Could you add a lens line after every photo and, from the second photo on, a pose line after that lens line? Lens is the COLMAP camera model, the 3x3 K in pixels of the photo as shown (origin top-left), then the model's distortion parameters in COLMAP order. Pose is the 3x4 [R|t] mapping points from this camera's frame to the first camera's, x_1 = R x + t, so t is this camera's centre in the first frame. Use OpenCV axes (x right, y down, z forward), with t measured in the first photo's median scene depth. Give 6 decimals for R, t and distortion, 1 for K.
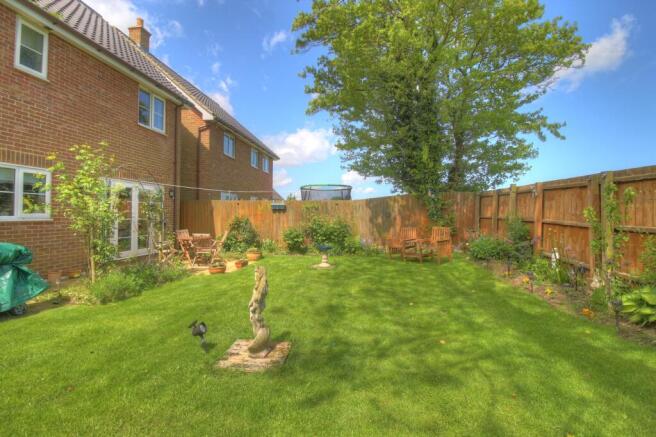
lens RADIAL K [[307.8, 0, 328.0], [0, 307.8, 218.5], [0, 0, 1]] dist [-0.002019, -0.000332]
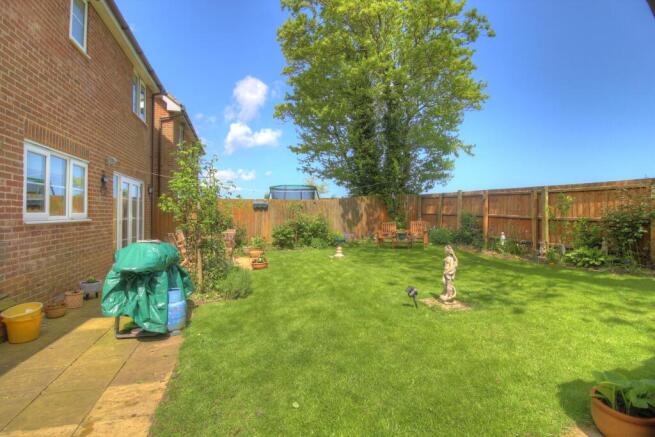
lens RADIAL K [[307.3, 0, 327.5], [0, 307.3, 218.5], [0, 0, 1]] dist [-0.002019, -0.000332]
pose [[0.913145, -0.014914, 0.407361, -0.396785], [0.012179, 0.999883, 0.009308, -0.000220], [-0.407452, -0.003539, 0.913220, -0.038211]]
